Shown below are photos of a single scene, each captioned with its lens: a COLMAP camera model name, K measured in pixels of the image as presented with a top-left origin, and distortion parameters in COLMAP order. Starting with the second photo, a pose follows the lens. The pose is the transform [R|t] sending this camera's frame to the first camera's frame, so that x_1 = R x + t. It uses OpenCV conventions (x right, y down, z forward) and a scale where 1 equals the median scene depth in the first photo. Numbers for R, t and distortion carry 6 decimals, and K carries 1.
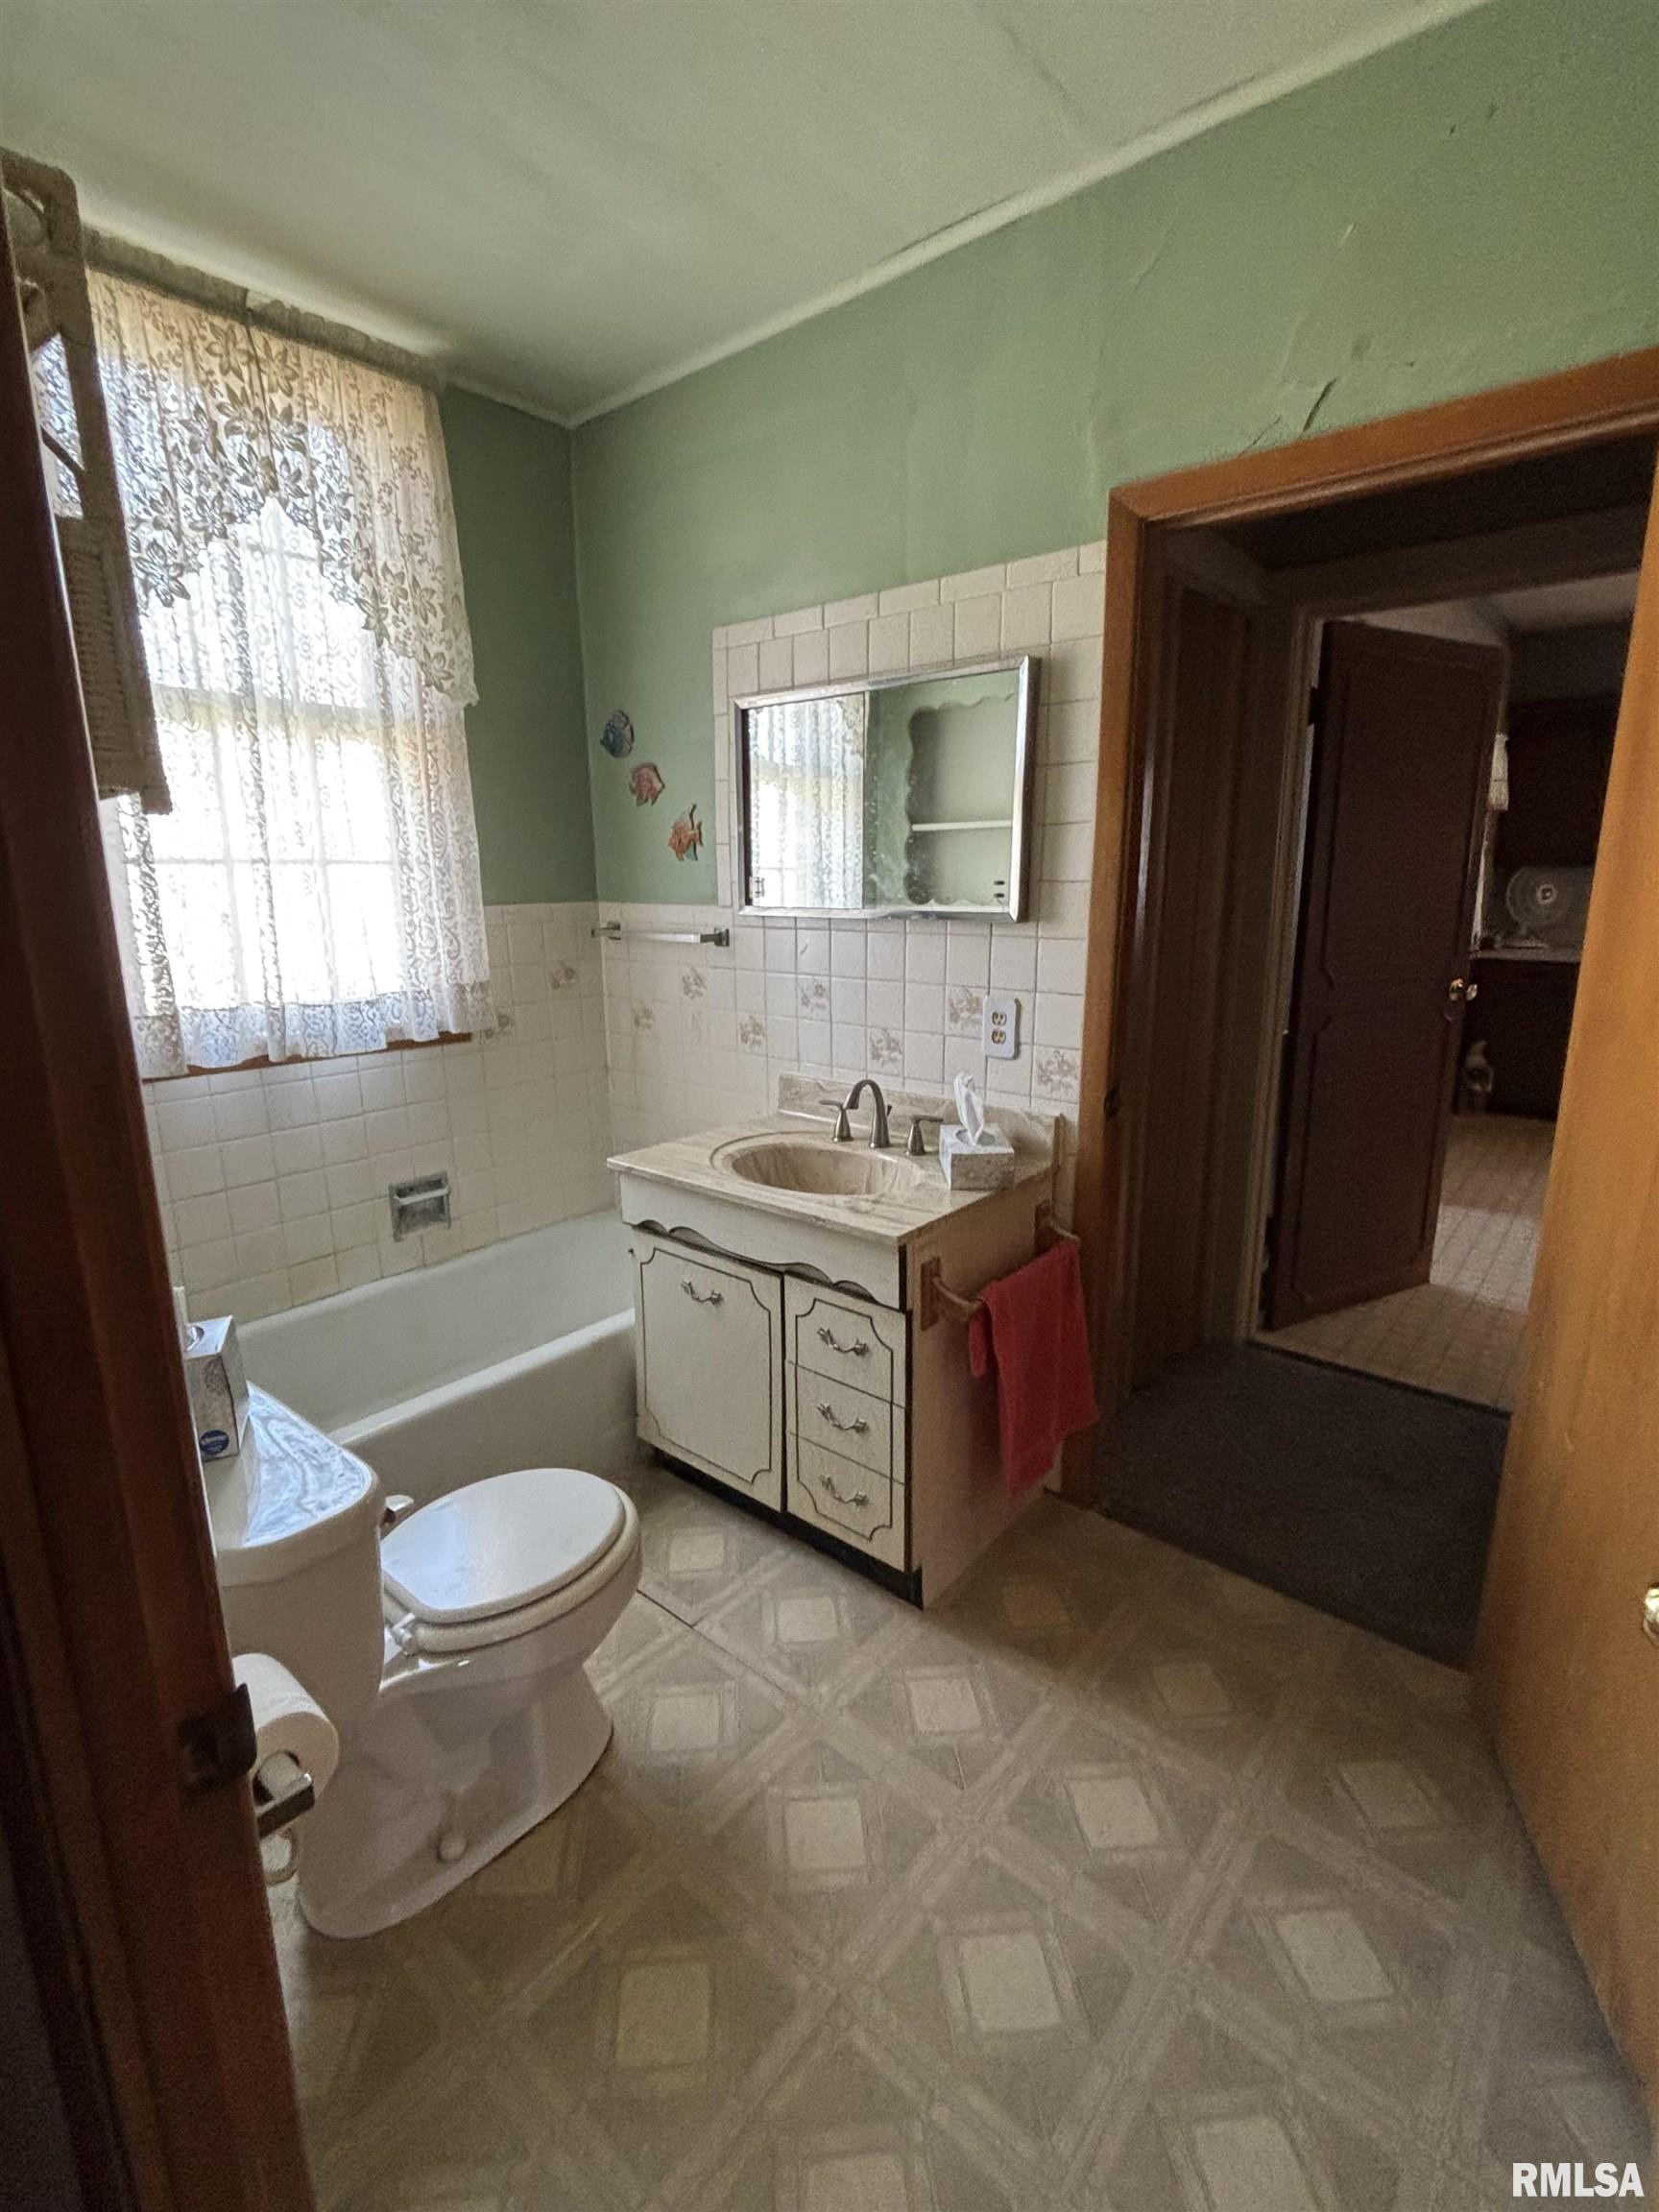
lens RADIAL K [[1014.7, 0, 842.6], [0, 1014.7, 1101.8], [0, 0, 1]] dist [-0.003531, 0.002129]
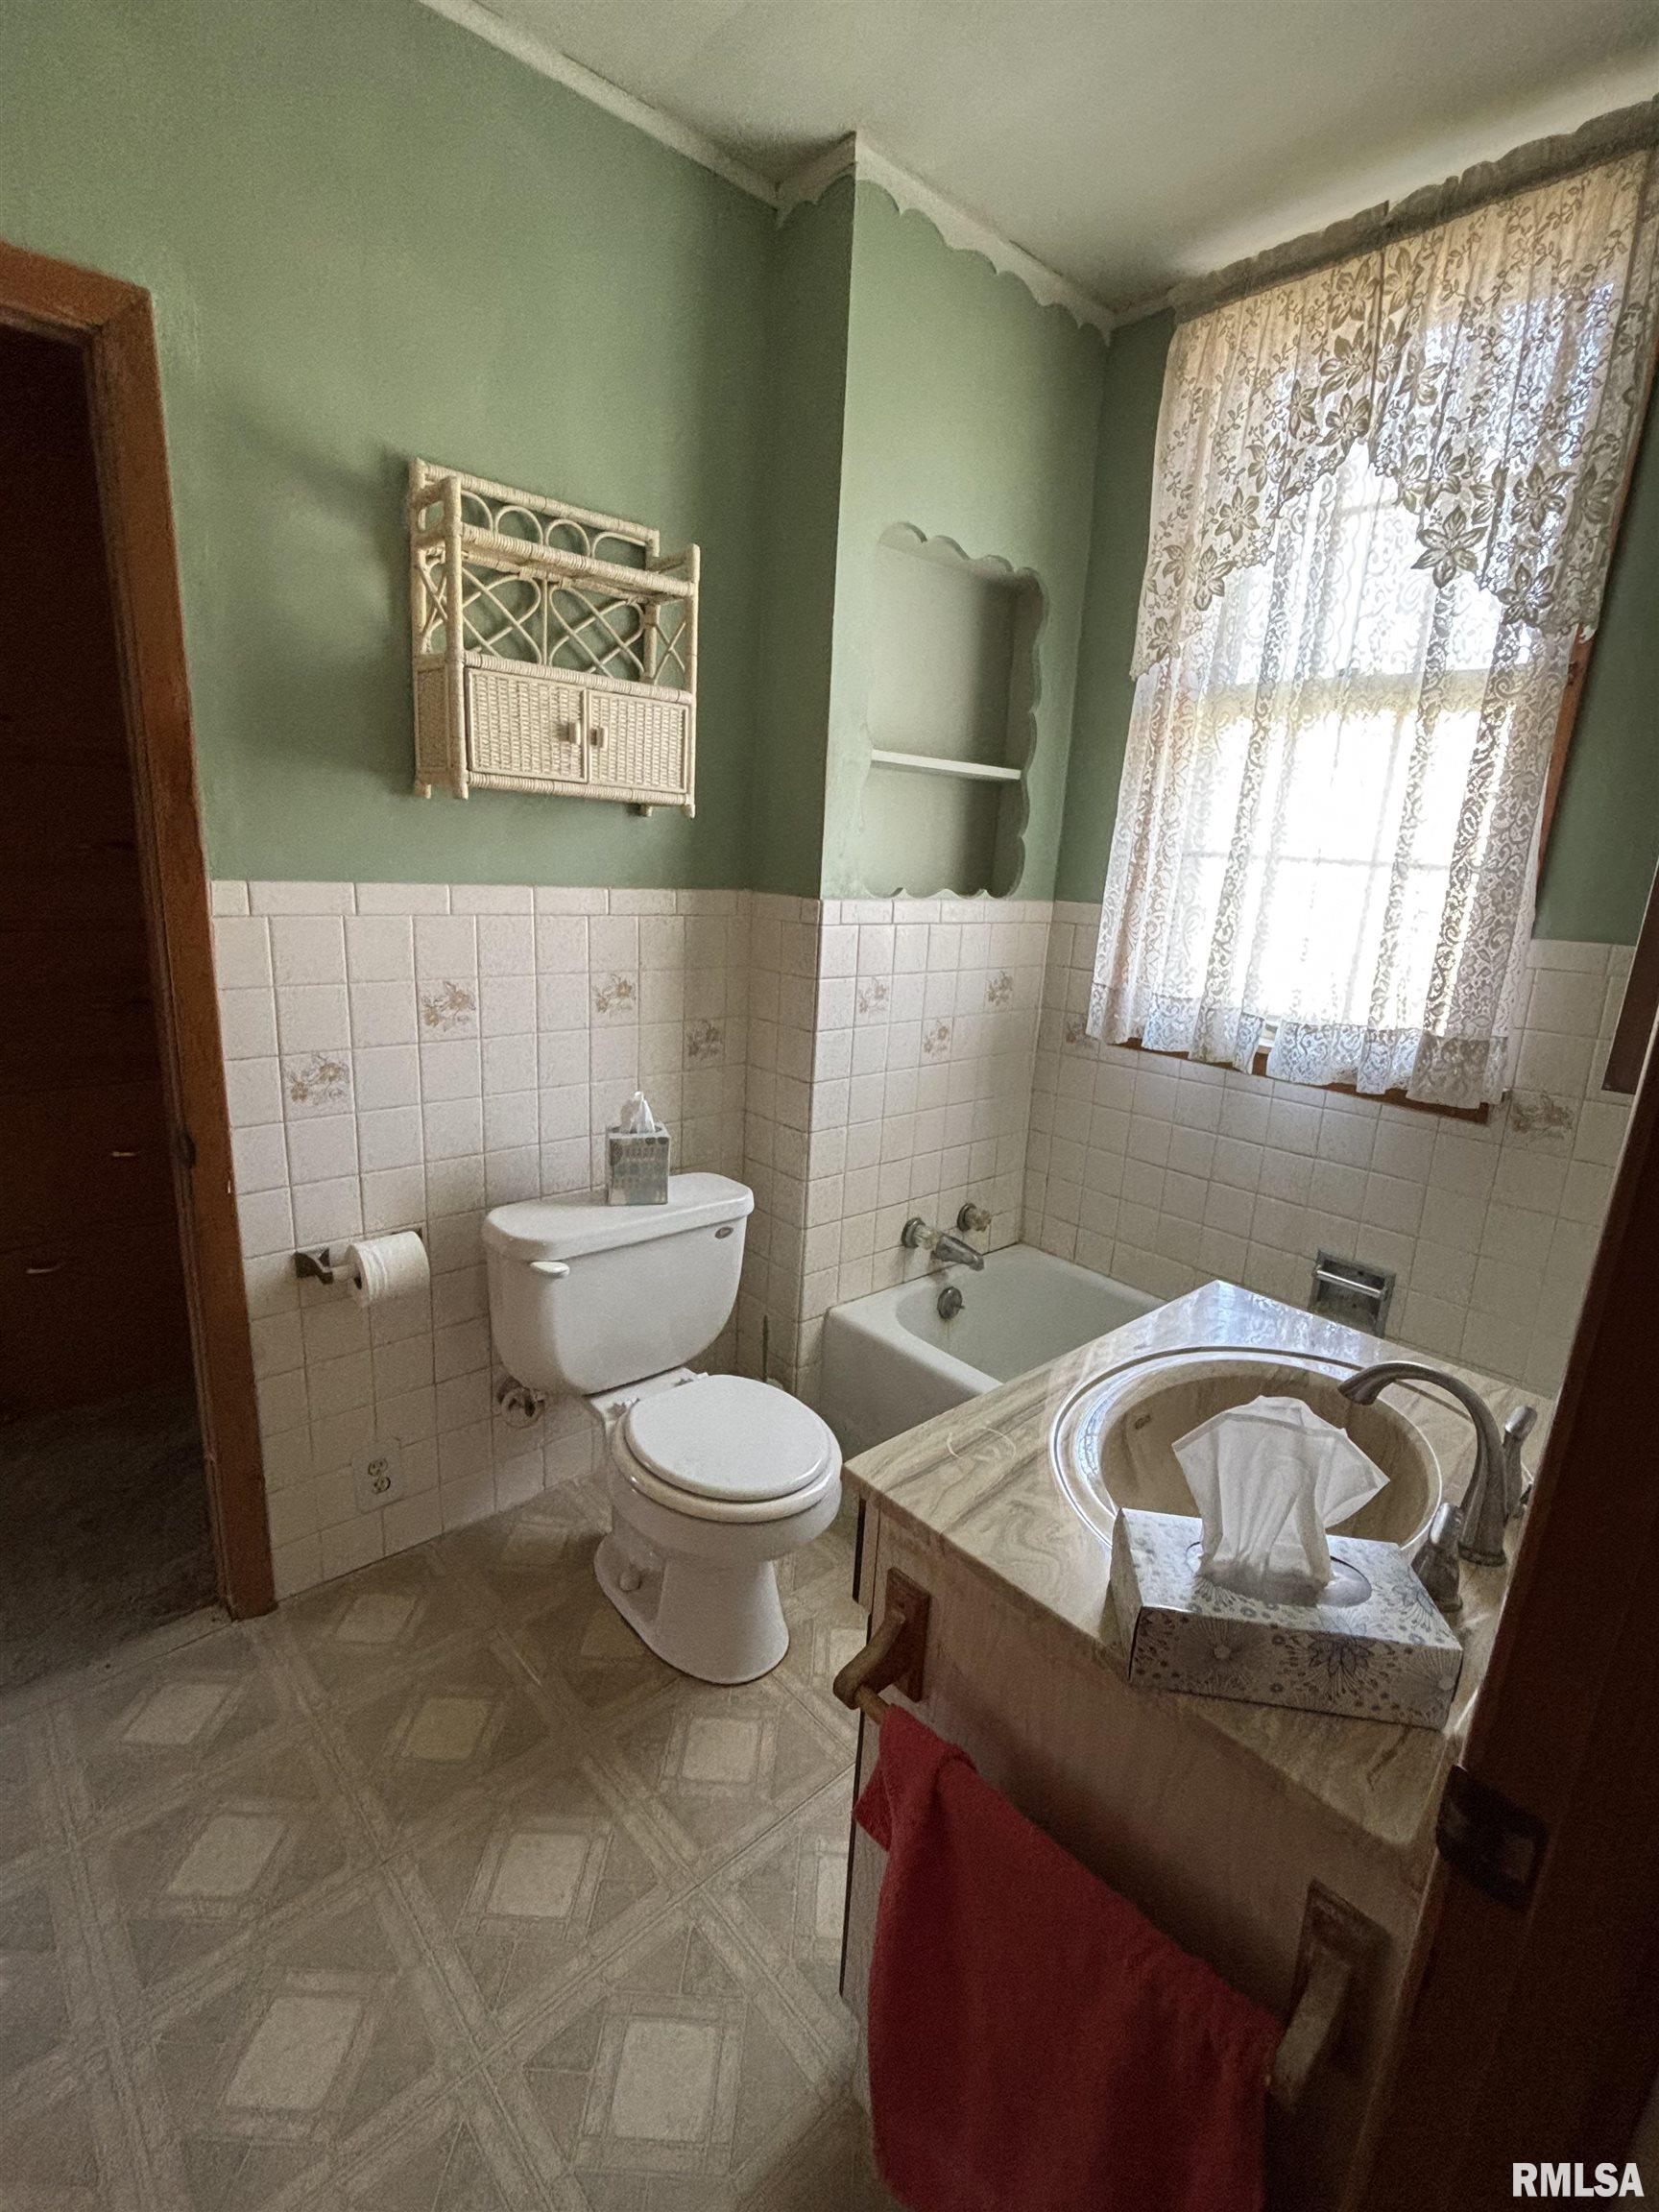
lens RADIAL K [[1014.7, 0, 842.7], [0, 1014.7, 1100.9], [0, 0, 1]] dist [-0.003531, 0.002129]
pose [[-0.136522, 0.245021, -0.959858, 0.484533], [-0.274665, 0.921580, 0.274316, -0.193101], [0.951799, 0.301089, -0.058517, 0.807738]]
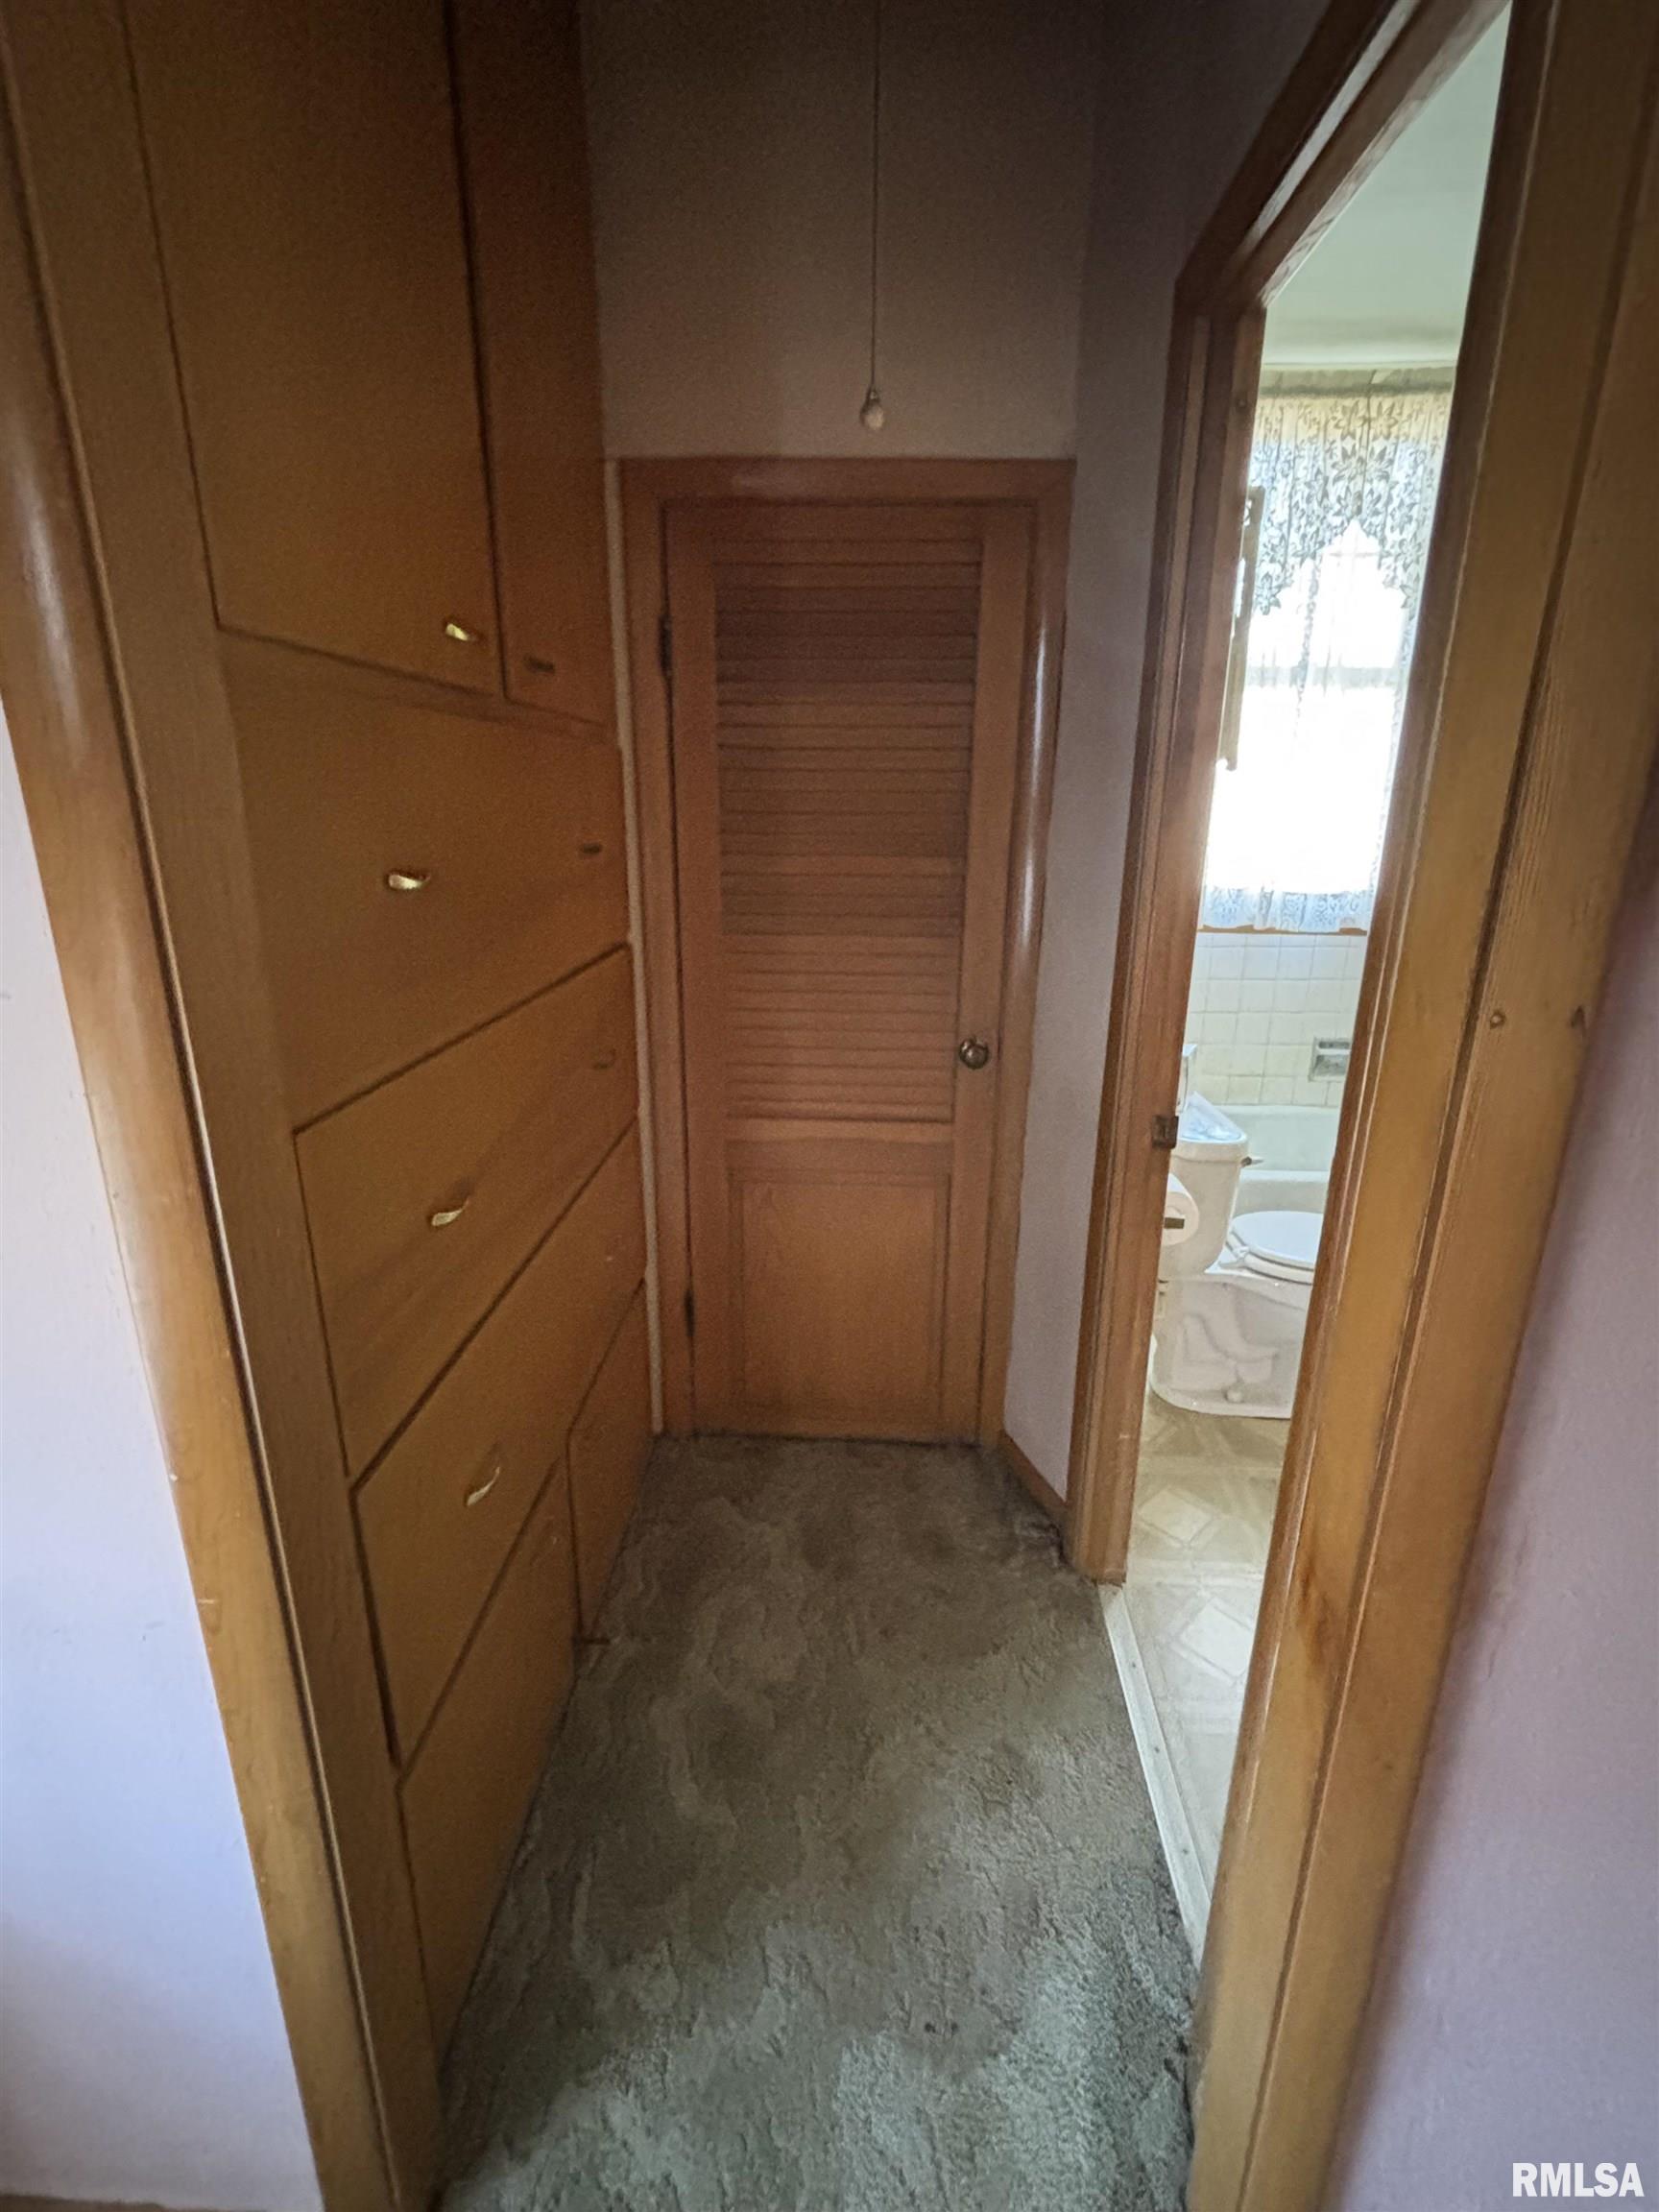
lens RADIAL K [[1014.7, 0, 829.8], [0, 1014.7, 1095.4], [0, 0, 1]] dist [-0.003531, 0.002129]
pose [[0.599849, 0.234890, -0.764858, 0.255084], [-0.184220, 0.970800, 0.153658, 0.088817], [0.778617, 0.048730, 0.625604, -0.395161]]
